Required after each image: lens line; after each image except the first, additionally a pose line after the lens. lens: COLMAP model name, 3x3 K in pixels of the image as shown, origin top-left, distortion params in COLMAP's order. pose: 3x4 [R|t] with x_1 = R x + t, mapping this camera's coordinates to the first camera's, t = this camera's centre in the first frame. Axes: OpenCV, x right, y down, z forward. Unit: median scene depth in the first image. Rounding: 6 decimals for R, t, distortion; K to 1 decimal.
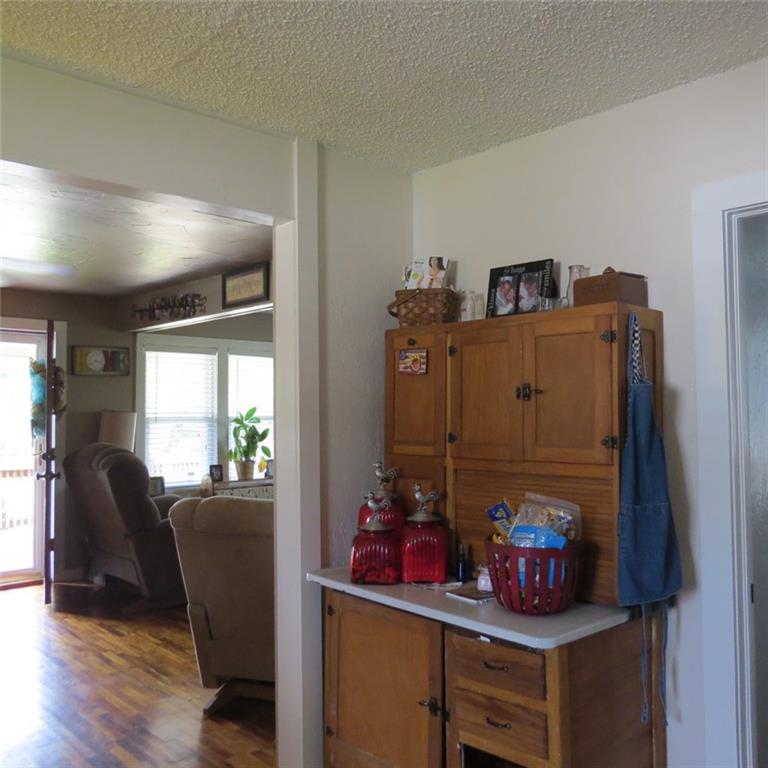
lens RADIAL K [[736.3, 0, 379.9], [0, 736.3, 383.4], [0, 0, 1]] dist [-0.019375, 0.000000]
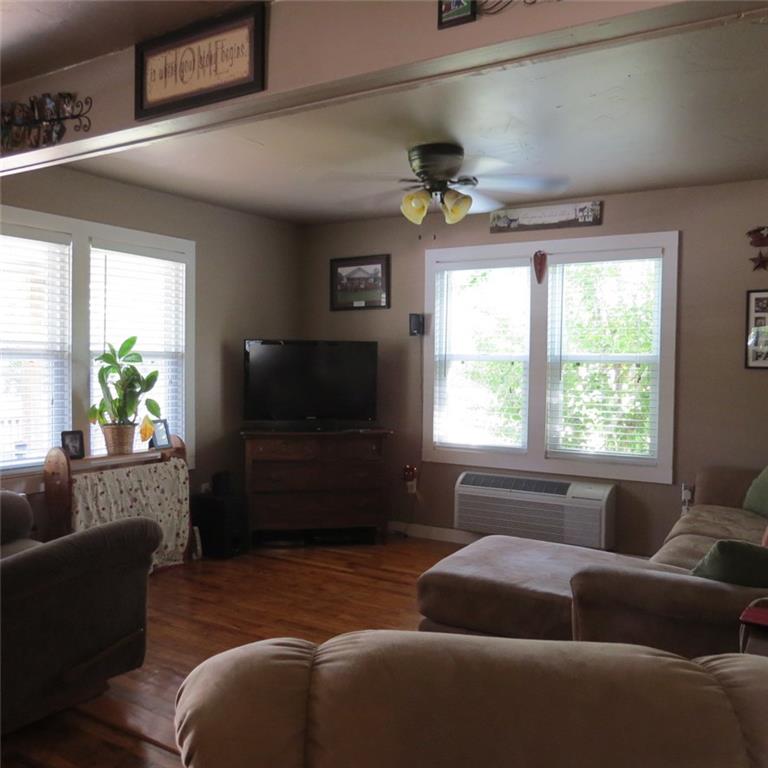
lens RADIAL K [[736.3, 0, 389.5], [0, 736.3, 383.8], [0, 0, 1]] dist [-0.019375, 0.000000]
pose [[0.961934, 0.009766, 0.273107, -0.134248], [-0.028863, 0.997402, 0.065997, 0.025626], [-0.271753, -0.071368, 0.959717, 0.354342]]
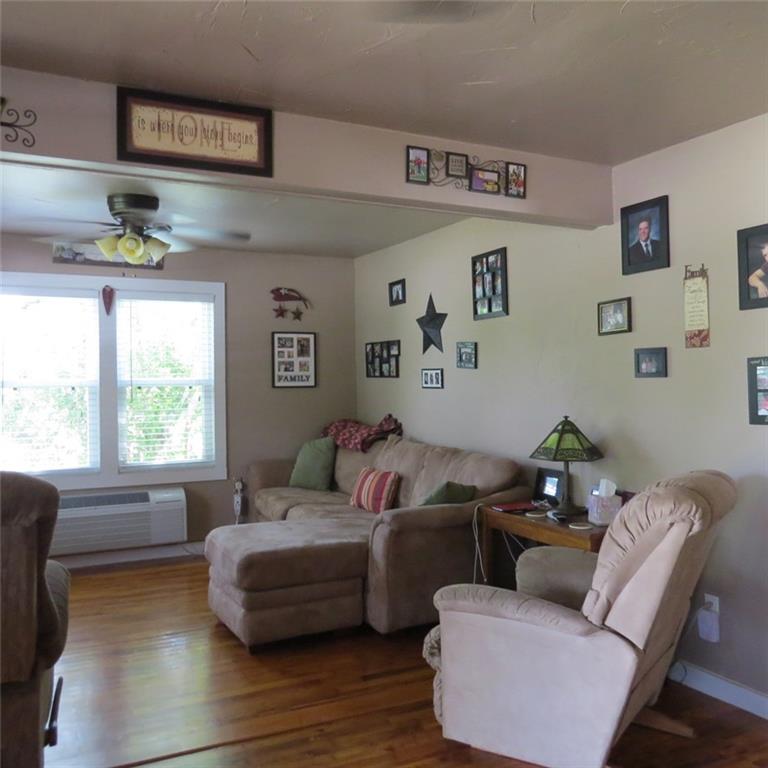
lens RADIAL K [[736.3, 0, 386.0], [0, 736.3, 380.8], [0, 0, 1]] dist [-0.019375, 0.000000]
pose [[0.261587, 0.003608, 0.965173, -0.464768], [-0.029032, 0.999570, 0.004131, 0.029236], [-0.964743, -0.029102, 0.261579, 0.508694]]
